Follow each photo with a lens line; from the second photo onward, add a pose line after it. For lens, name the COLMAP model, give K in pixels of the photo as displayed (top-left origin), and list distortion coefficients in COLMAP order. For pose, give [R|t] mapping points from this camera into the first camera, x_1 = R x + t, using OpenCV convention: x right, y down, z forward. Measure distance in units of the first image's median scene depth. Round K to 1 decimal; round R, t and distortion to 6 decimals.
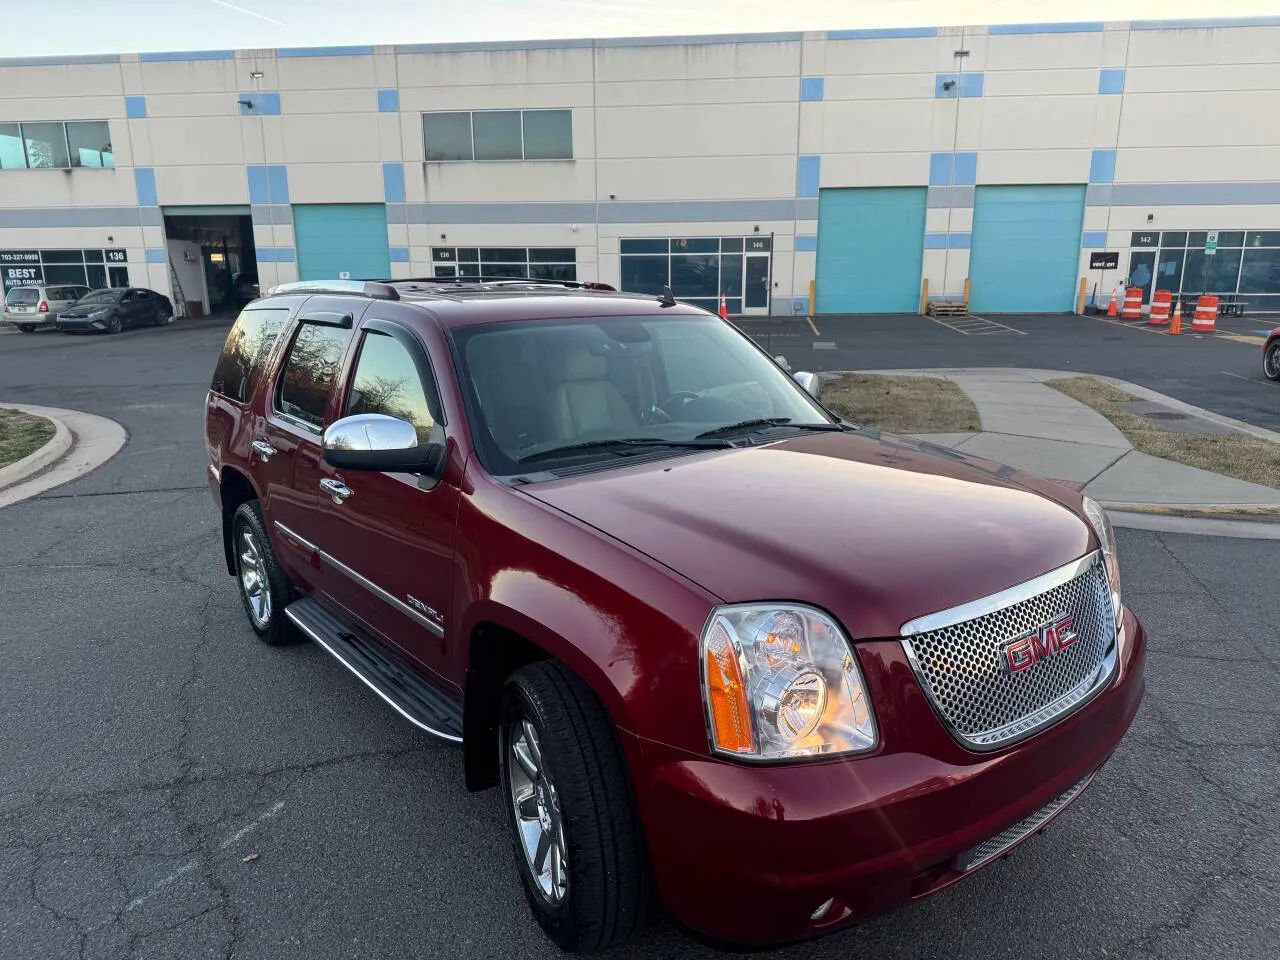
lens RADIAL K [[896.3, 0, 655.9], [0, 896.3, 497.9], [0, 0, 1]] dist [0.005629, -0.006434]
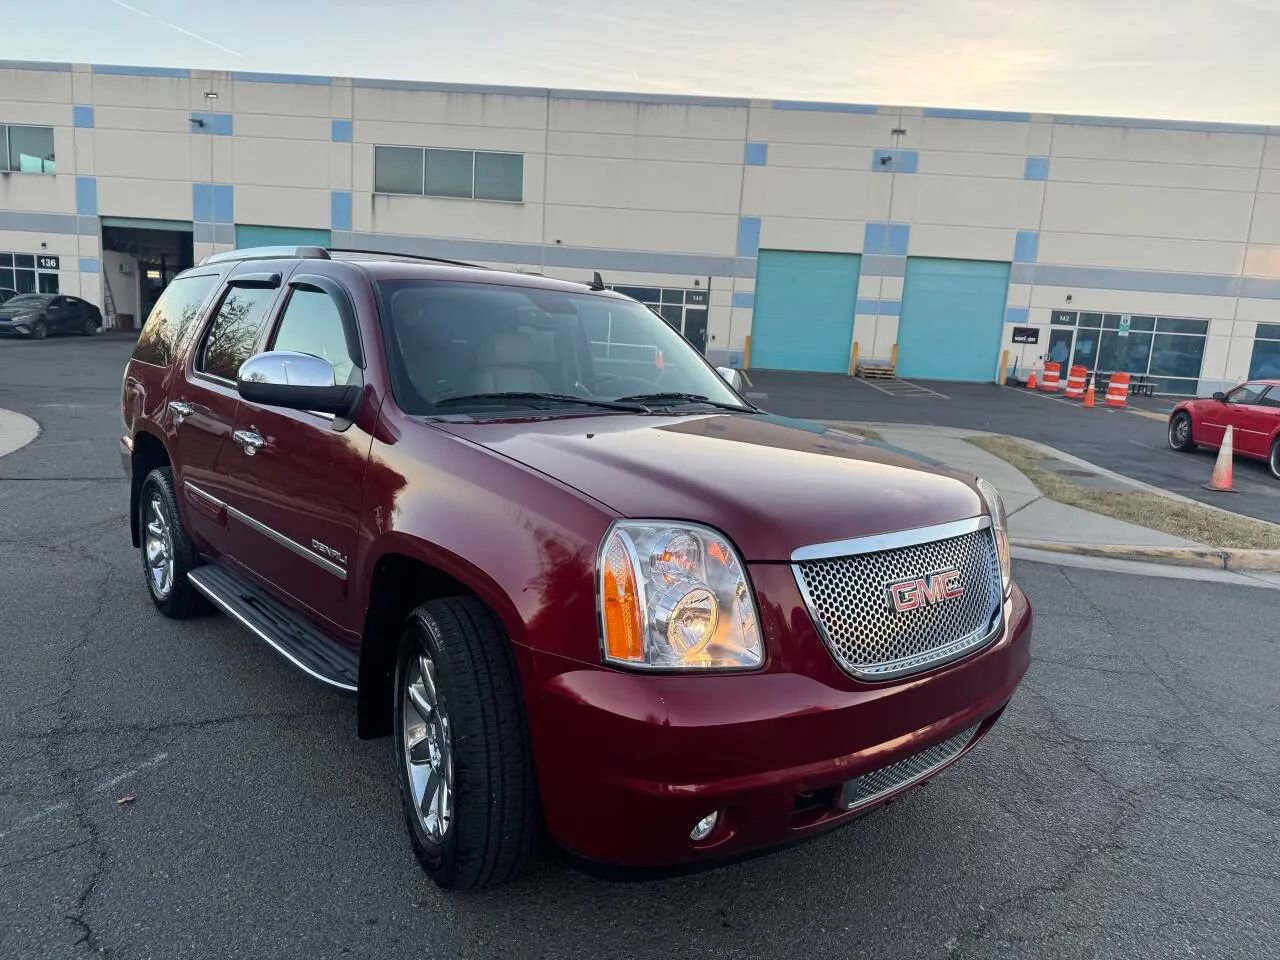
lens RADIAL K [[890.4, 0, 640.0], [0, 890.4, 480.0], [0, 0, 1]] dist [0.031419, -0.040222]
pose [[0.996577, 0.058225, 0.058682, 0.019137], [-0.054091, 0.996099, -0.069726, 0.082593], [-0.062513, 0.066313, 0.995839, -0.012407]]
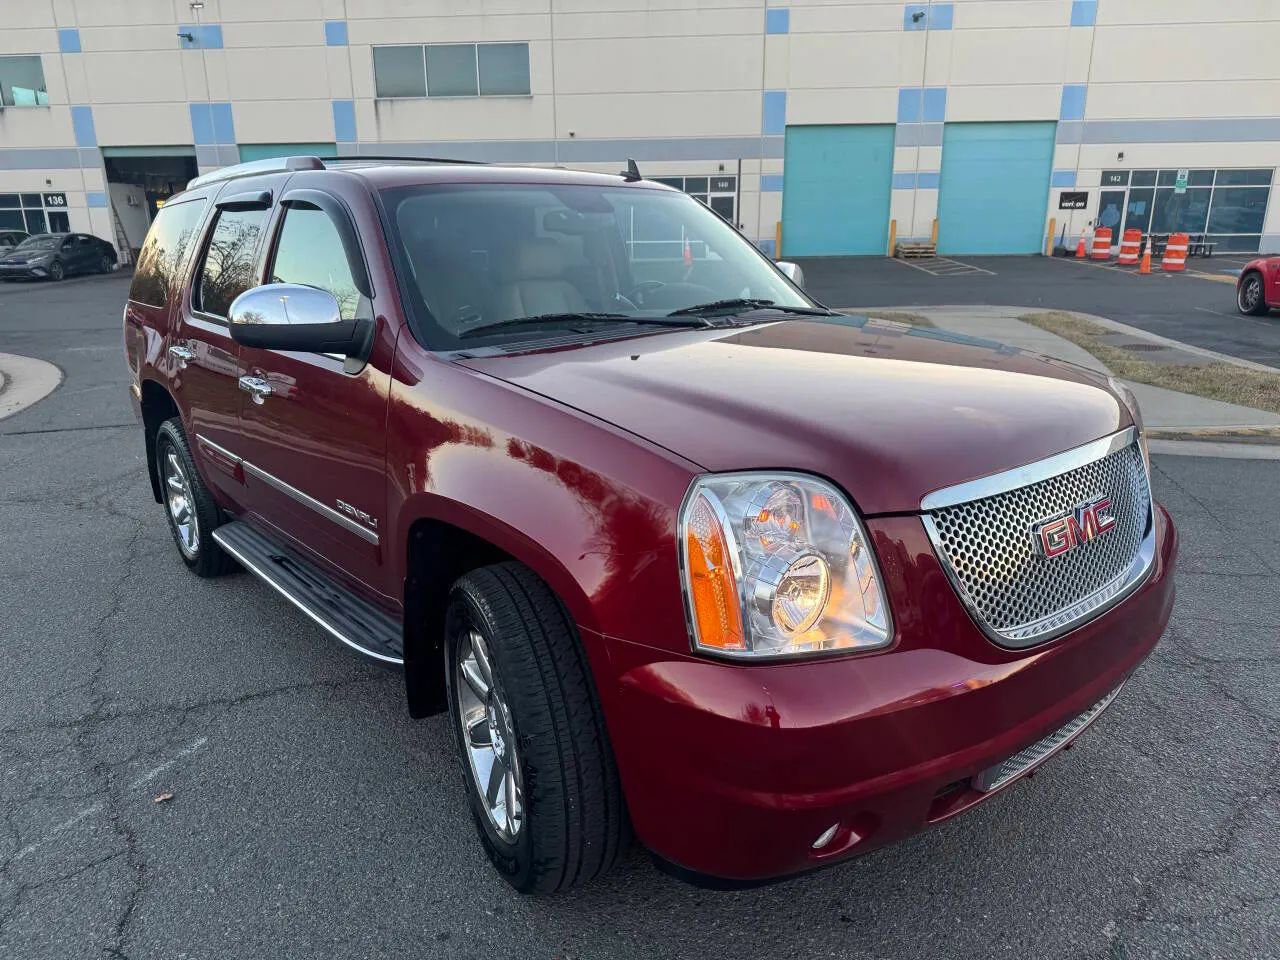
lens RADIAL K [[907.5, 0, 642.0], [0, 907.5, 489.3], [0, 0, 1]] dist [0.008640, -0.011122]
pose [[0.999674, -0.011729, 0.022694, -0.001098], [0.010656, 0.998847, 0.046816, 0.054167], [-0.023217, -0.046558, 0.998646, 0.100089]]
